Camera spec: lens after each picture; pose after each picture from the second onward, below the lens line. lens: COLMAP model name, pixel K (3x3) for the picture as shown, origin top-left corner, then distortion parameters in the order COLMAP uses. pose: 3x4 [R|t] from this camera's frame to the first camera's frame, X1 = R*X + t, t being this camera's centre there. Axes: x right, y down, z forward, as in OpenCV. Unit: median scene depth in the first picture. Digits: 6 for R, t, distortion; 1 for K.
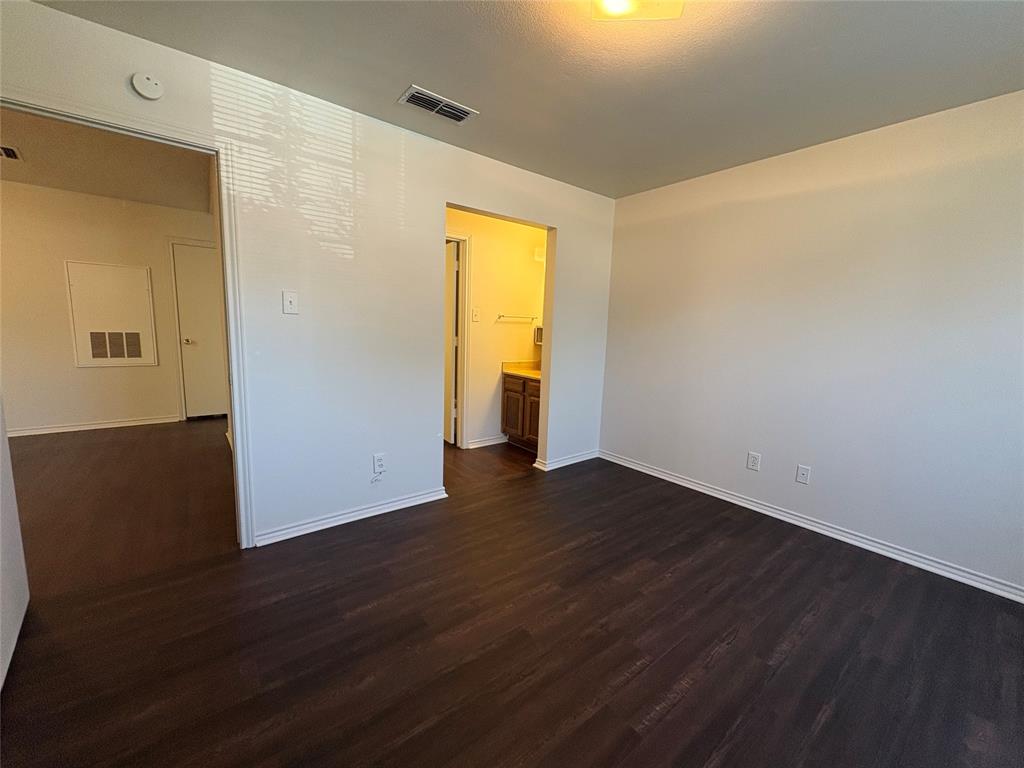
lens RADIAL K [[407.0, 0, 513.0], [0, 407.0, 383.9], [0, 0, 1]] dist [0.001065, 0.000089]
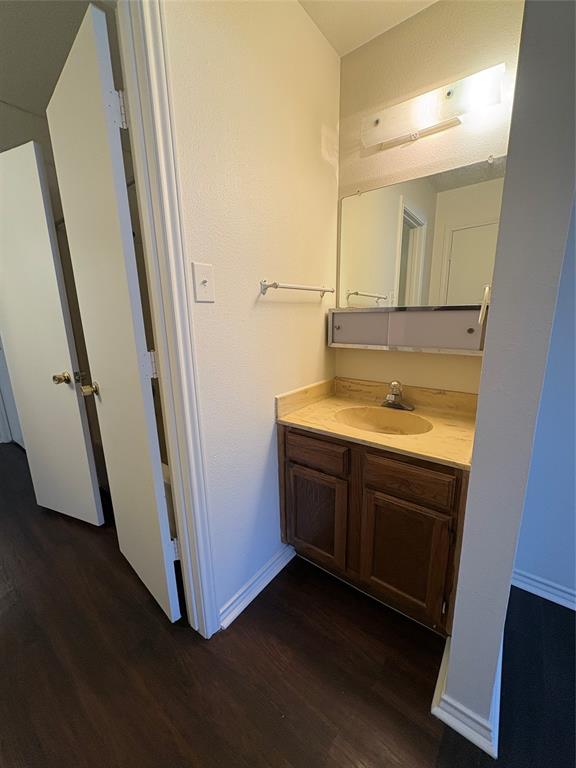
lens RADIAL K [[305.3, 0, 285.8], [0, 305.3, 384.5], [0, 0, 1]] dist [0.001065, 0.000089]
pose [[0.966501, -0.111007, 0.231414, -0.090230], [0.091741, 0.991482, 0.092447, -0.099658], [-0.239705, -0.068120, 0.968453, 0.710069]]
